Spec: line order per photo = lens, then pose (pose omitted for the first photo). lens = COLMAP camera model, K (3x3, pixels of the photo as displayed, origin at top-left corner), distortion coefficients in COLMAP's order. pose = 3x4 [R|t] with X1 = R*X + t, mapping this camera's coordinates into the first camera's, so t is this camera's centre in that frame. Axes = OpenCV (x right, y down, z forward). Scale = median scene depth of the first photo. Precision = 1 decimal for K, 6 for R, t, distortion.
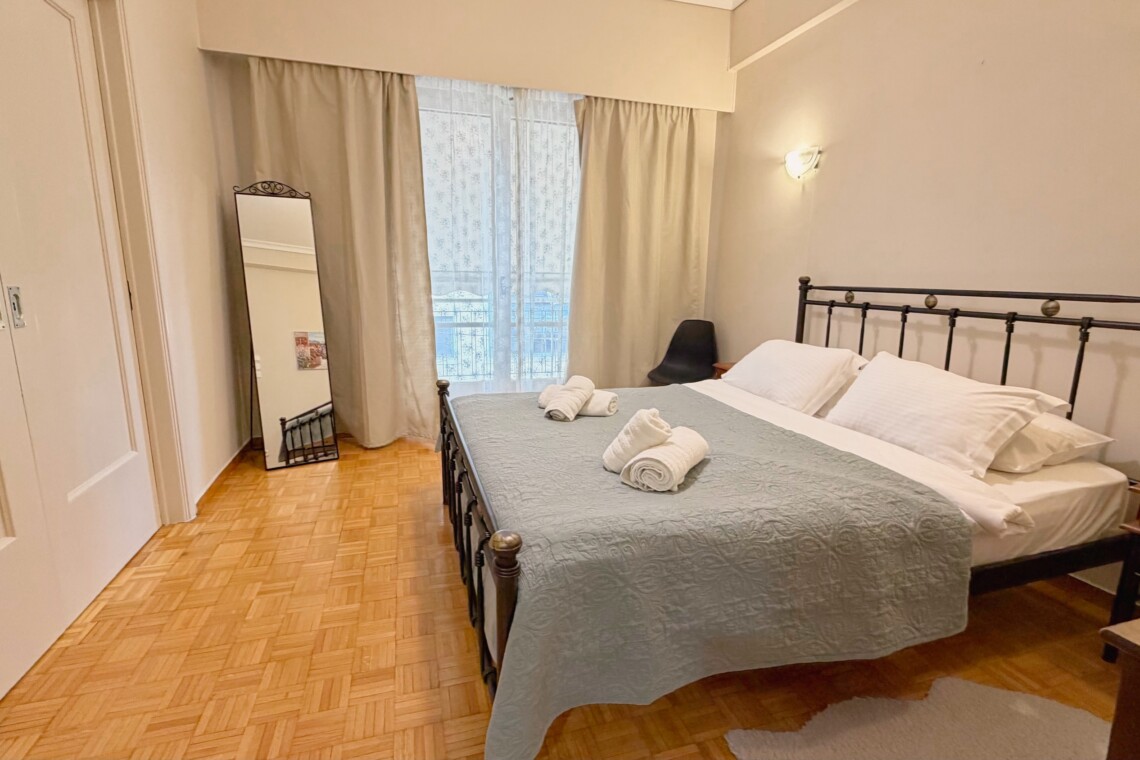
lens RADIAL K [[536.2, 0, 568.0], [0, 536.2, 381.0], [0, 0, 1]] dist [-0.000574, -0.000457]
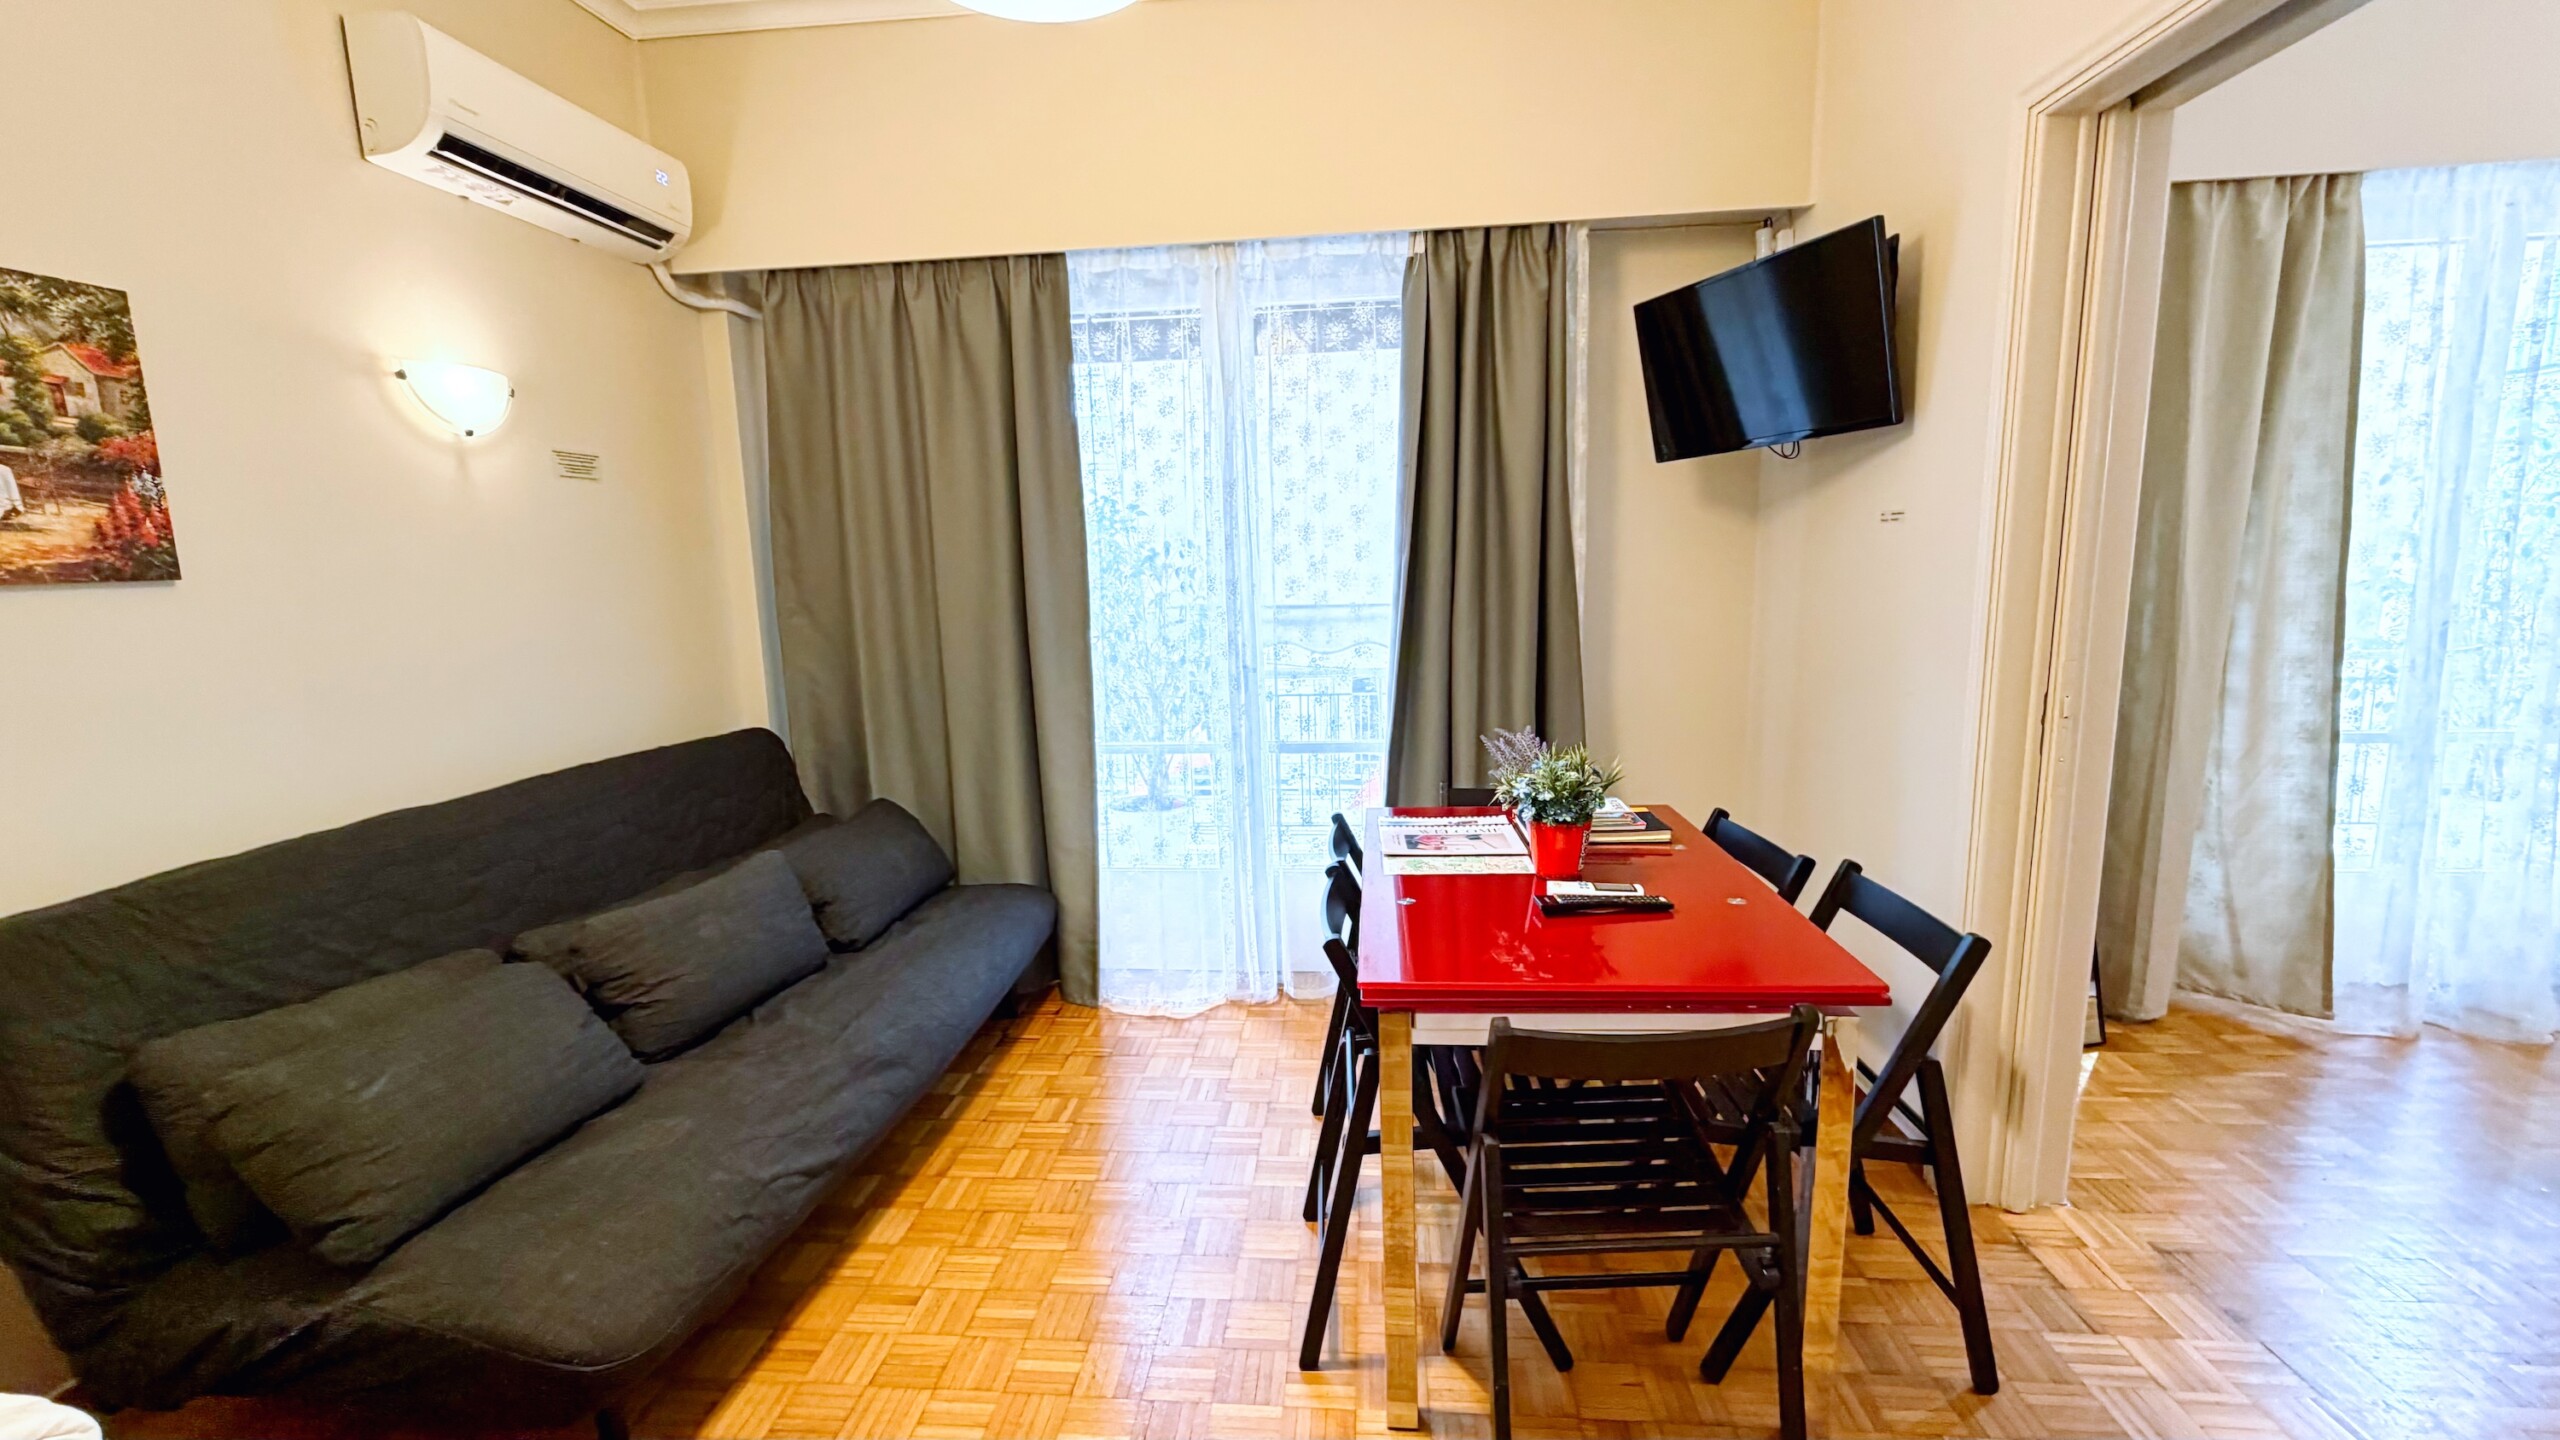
lens RADIAL K [[1015.7, 0, 1274.1], [0, 1015.7, 721.2], [0, 0, 1]] dist [-0.001432, 0.000083]
pose [[0.925031, 0.018031, -0.379464, -1.051940], [-0.034057, 0.998787, -0.035563, -0.098682], [0.378362, 0.045820, 0.924523, -0.082007]]
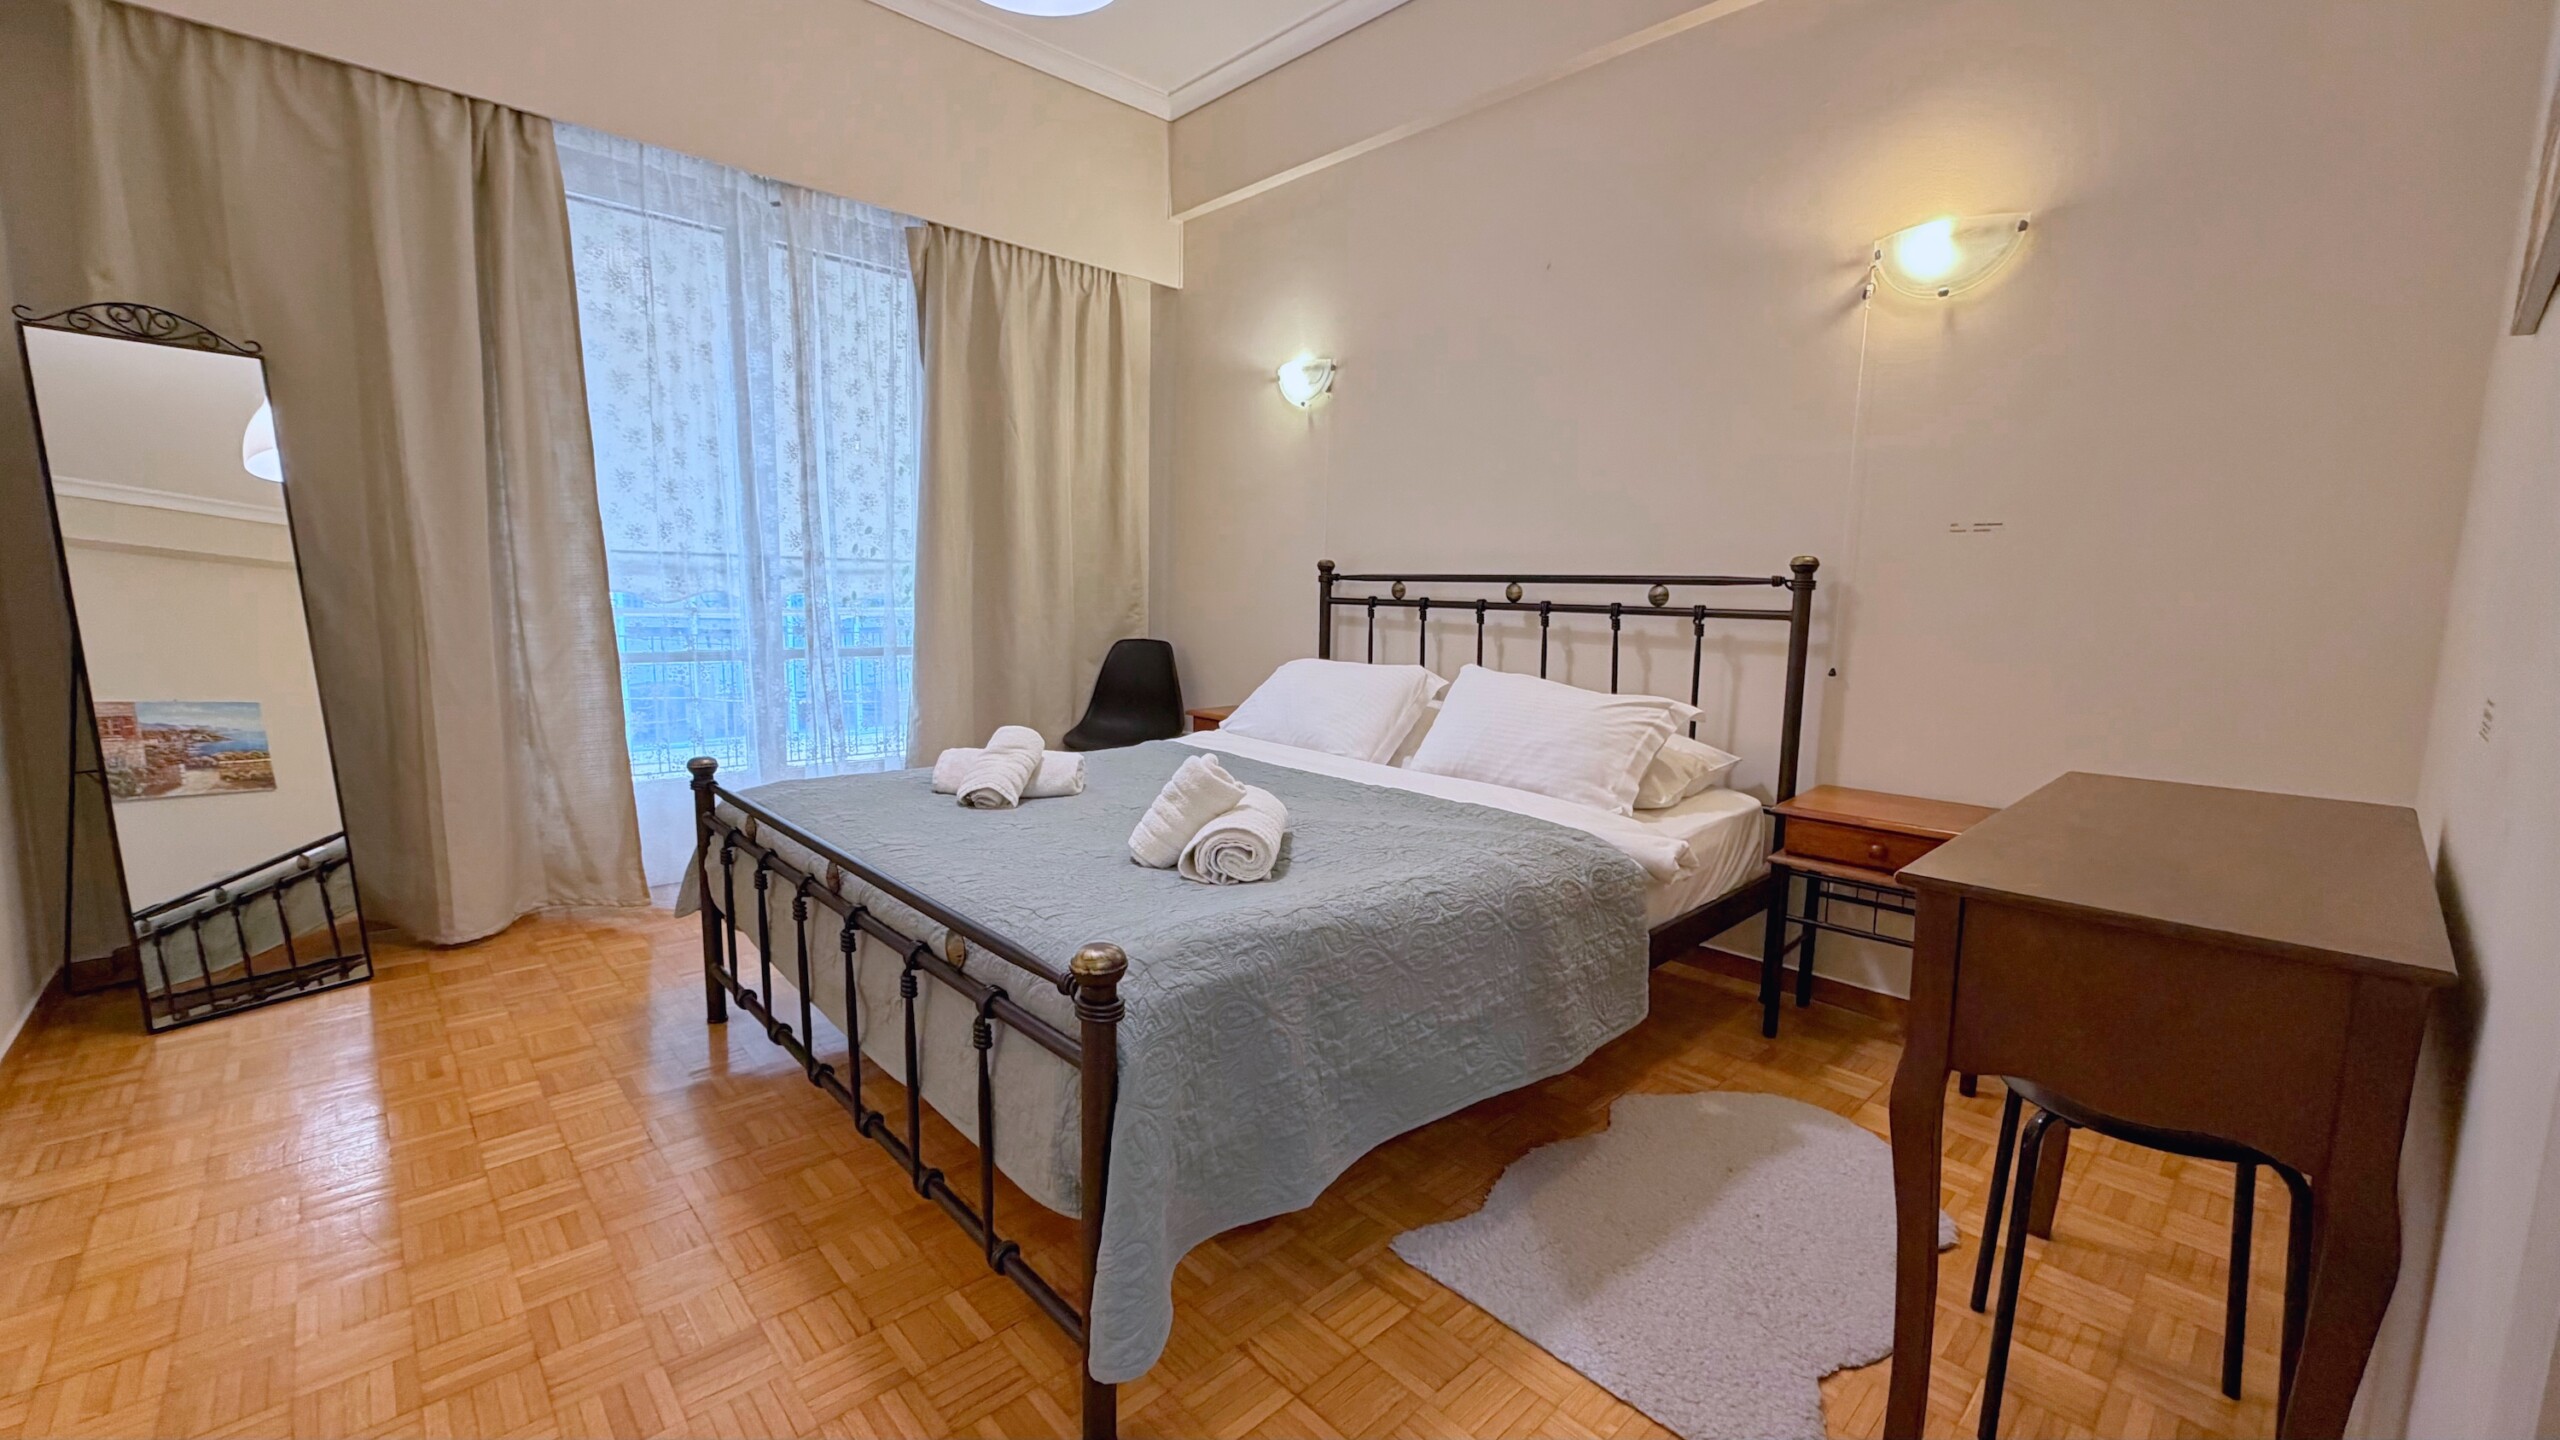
lens RADIAL K [[1015.7, 0, 1276.1], [0, 1015.7, 720.7], [0, 0, 1]] dist [-0.001432, 0.000083]
pose [[0.897843, -0.053488, 0.437054, -0.182969], [0.078491, 0.996139, -0.039334, 0.044618], [-0.433263, 0.069620, 0.898575, -0.037186]]
